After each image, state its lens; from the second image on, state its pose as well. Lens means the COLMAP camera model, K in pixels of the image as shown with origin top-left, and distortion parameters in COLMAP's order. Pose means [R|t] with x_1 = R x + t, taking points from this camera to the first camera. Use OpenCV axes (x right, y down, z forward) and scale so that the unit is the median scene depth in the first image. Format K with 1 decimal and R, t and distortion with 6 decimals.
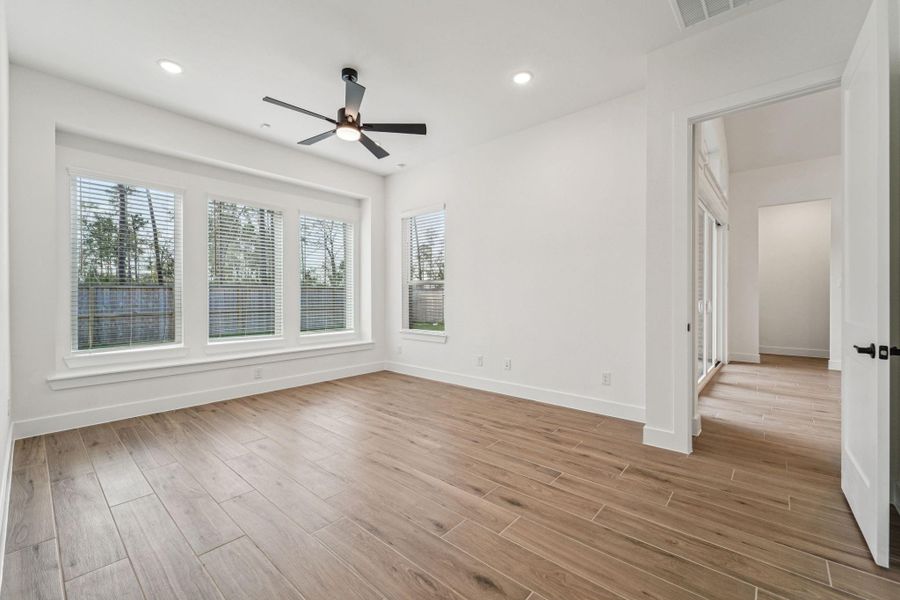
lens RADIAL K [[371.2, 0, 450.0], [0, 371.2, 300.0], [0, 0, 1]] dist [0.001684, -0.000018]
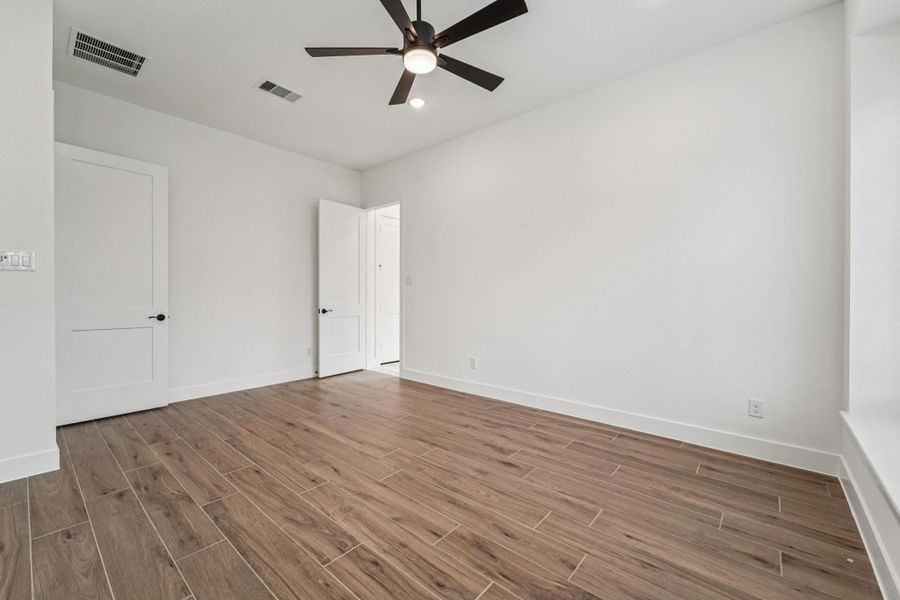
lens RADIAL K [[371.2, 0, 450.0], [0, 371.2, 300.0], [0, 0, 1]] dist [0.001684, -0.000018]
pose [[-0.999957, -0.004149, -0.008254, -0.348897], [-0.004326, 0.999758, 0.021585, -0.014632], [0.008162, 0.021620, -0.999733, 1.831407]]
